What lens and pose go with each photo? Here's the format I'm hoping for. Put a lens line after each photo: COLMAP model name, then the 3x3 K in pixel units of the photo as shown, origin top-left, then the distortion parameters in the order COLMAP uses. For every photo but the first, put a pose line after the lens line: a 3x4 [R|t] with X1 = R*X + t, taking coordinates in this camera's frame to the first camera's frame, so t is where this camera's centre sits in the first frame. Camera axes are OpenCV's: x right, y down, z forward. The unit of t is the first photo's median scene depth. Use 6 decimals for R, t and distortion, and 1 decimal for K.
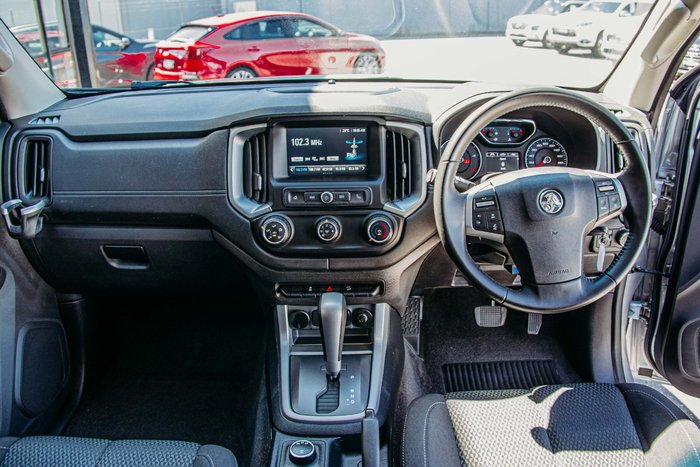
lens RADIAL K [[559.1, 0, 350.0], [0, 559.1, 233.5], [0, 0, 1]] dist [-0.224503, 0.080076]
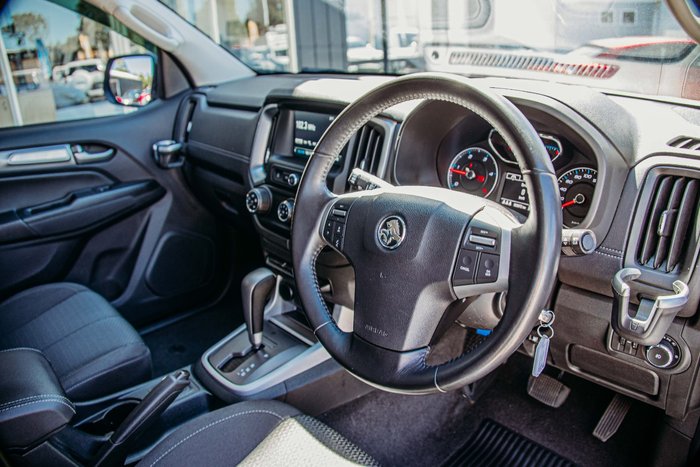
lens RADIAL K [[483.7, 0, 339.2], [0, 483.7, 233.8], [0, 0, 1]] dist [-0.153137, 0.000505]
pose [[0.687907, 0.266796, -0.674984, 0.605602], [-0.260462, 0.958787, 0.113524, -0.086882], [0.677453, 0.097714, 0.729047, 0.398374]]
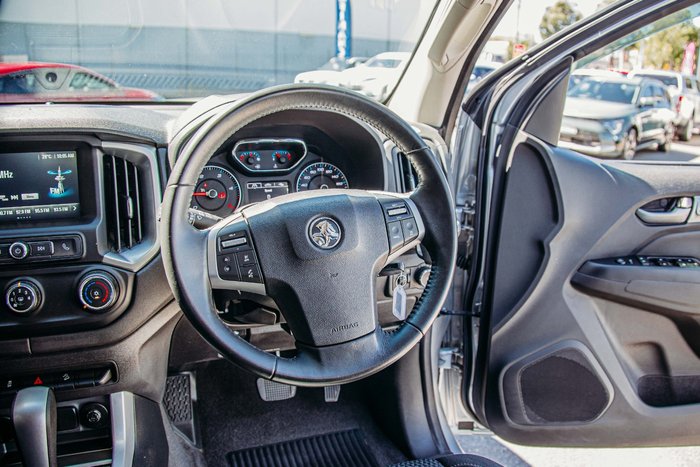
lens RADIAL K [[549.3, 0, 350.0], [0, 549.3, 233.5], [0, 0, 1]] dist [-0.146099, 0.003770]
pose [[0.935229, -0.053864, 0.349922, 0.117045], [0.092593, 0.991171, -0.094899, 0.013579], [-0.341721, 0.121152, 0.931960, 0.243219]]
